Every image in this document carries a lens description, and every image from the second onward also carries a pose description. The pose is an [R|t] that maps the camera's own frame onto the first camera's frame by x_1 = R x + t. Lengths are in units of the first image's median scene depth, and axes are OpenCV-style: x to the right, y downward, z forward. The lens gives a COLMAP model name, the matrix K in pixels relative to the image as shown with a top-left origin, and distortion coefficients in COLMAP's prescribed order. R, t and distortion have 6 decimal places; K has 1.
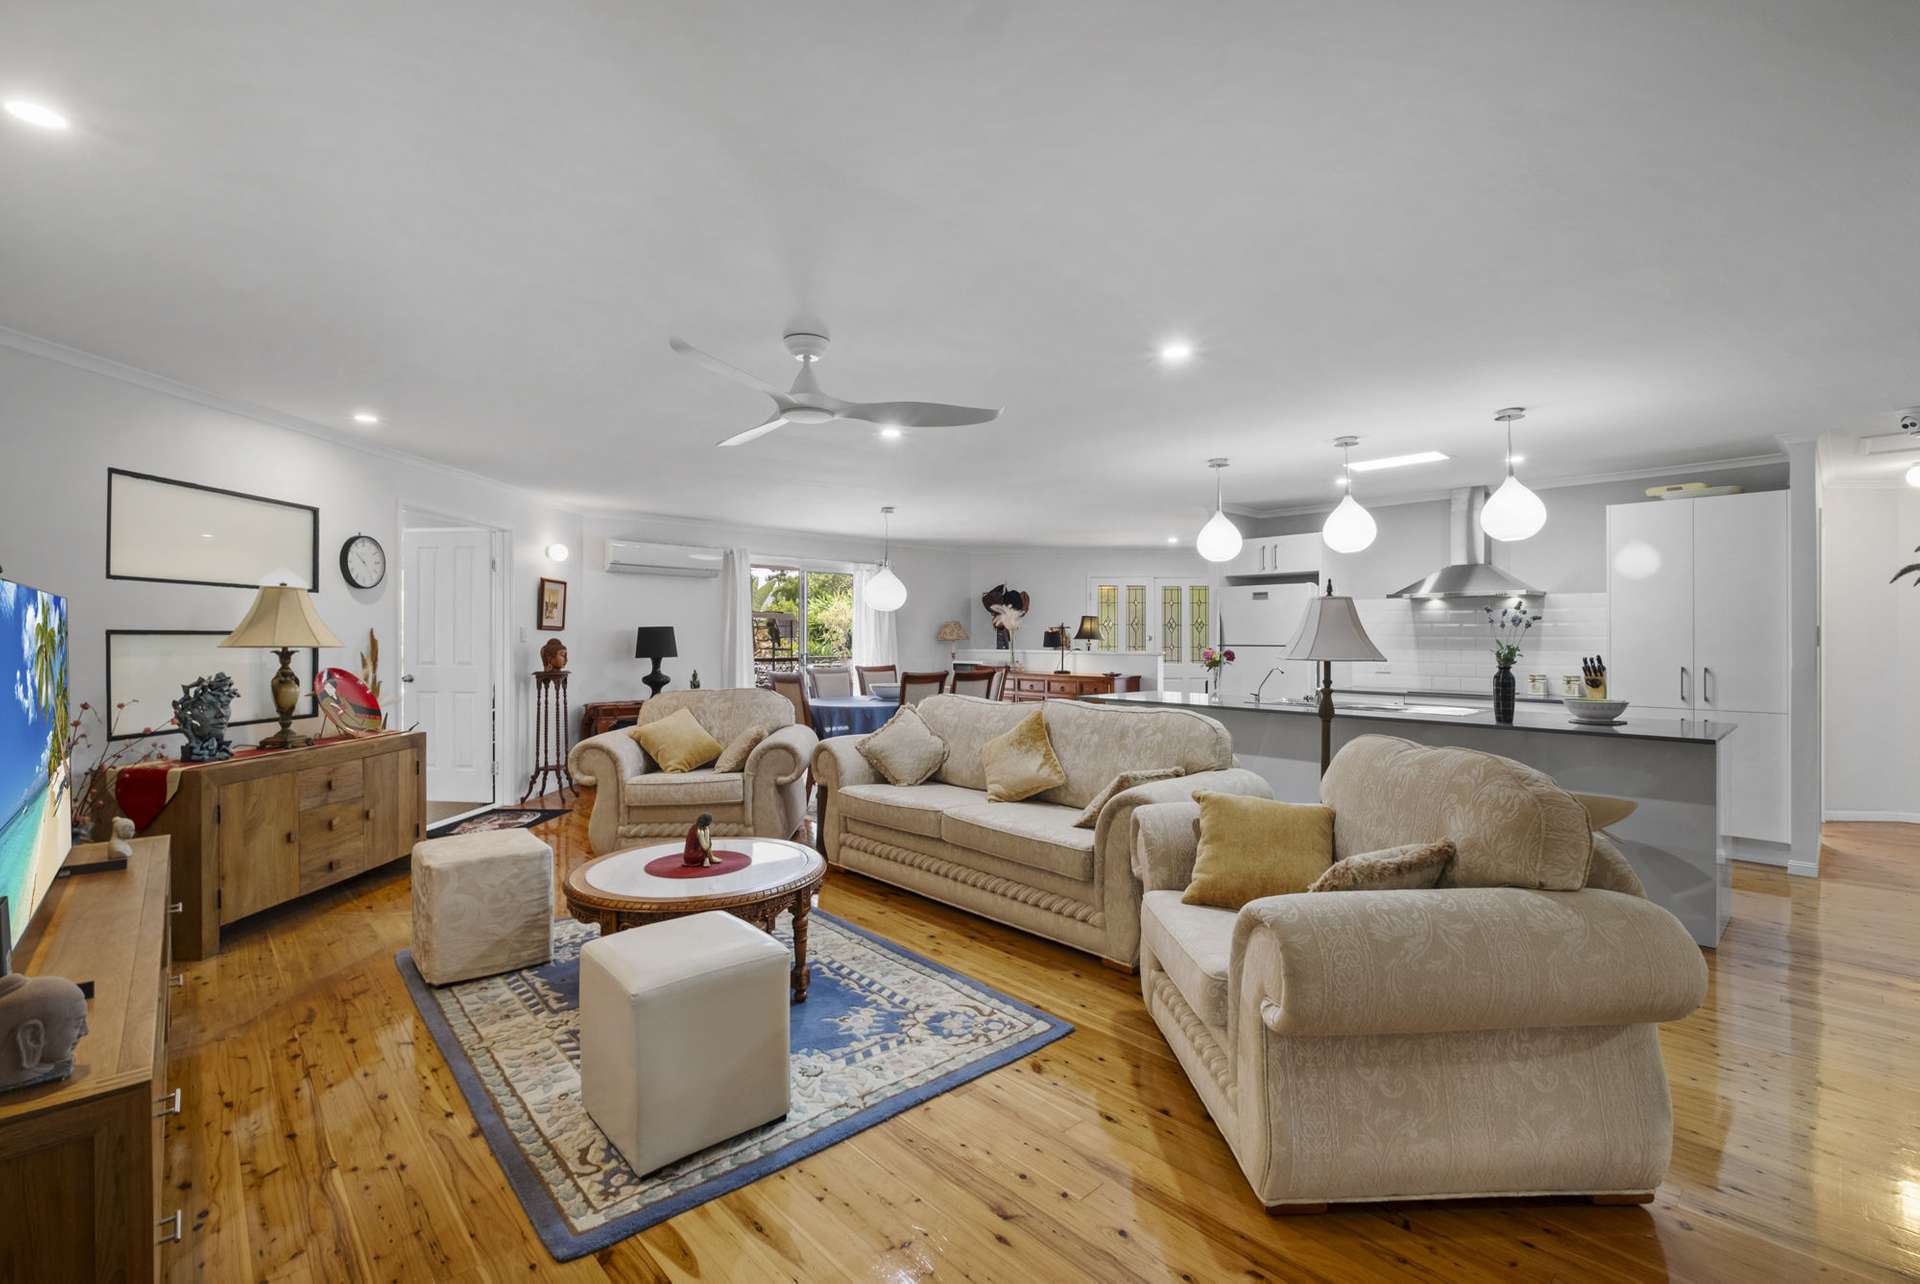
lens RADIAL K [[840.3, 0, 957.3], [0, 840.3, 641.6], [0, 0, 1]] dist [-0.005100, -0.000240]
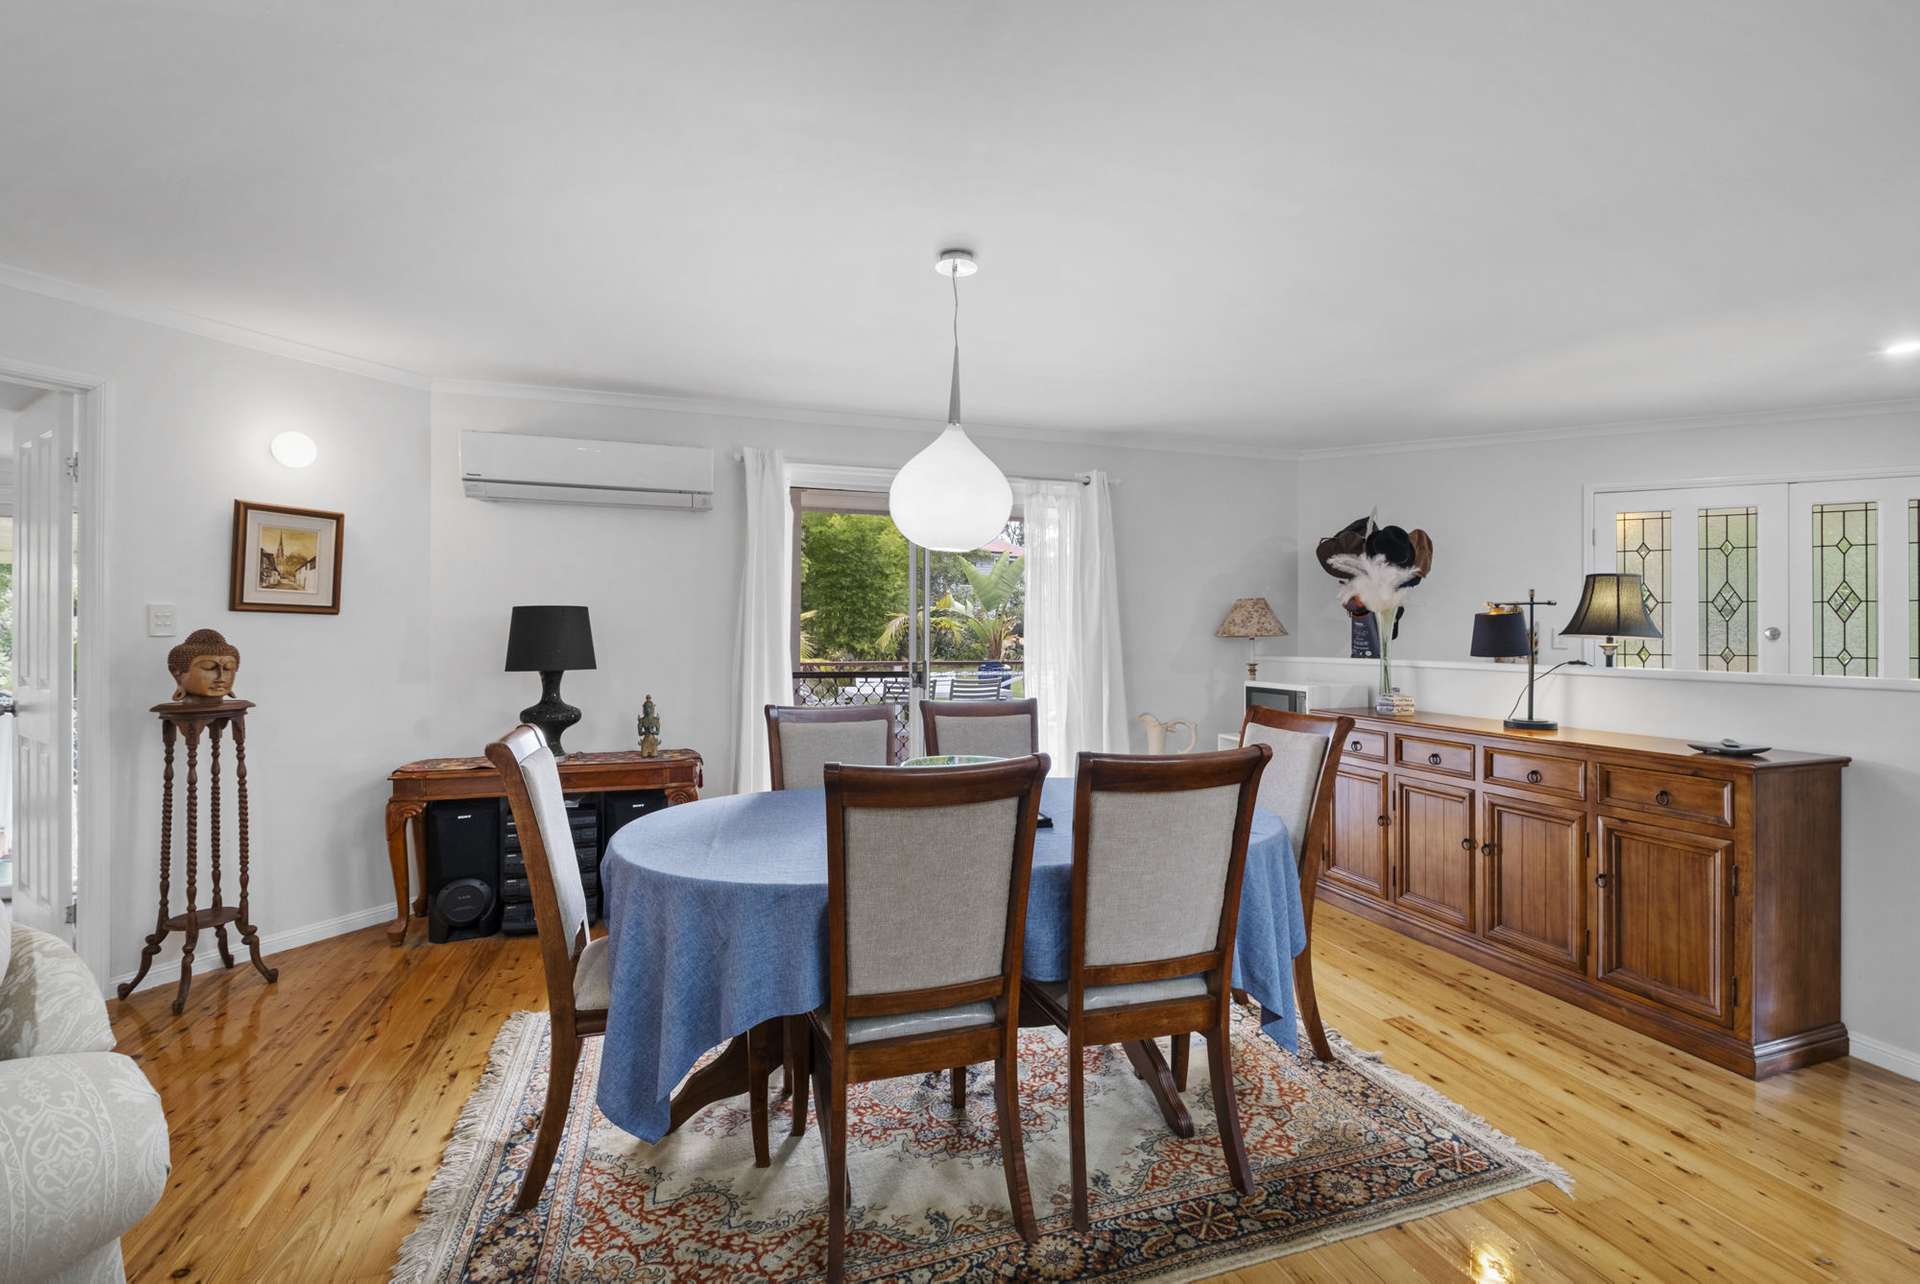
lens RADIAL K [[840.3, 0, 963.9], [0, 840.3, 638.5], [0, 0, 1]] dist [-0.005100, -0.000240]
pose [[0.907963, 0.004420, -0.419028, 0.053234], [-0.004293, 0.999990, 0.001246, -0.000871], [0.419029, 0.000668, 0.907973, 0.562764]]
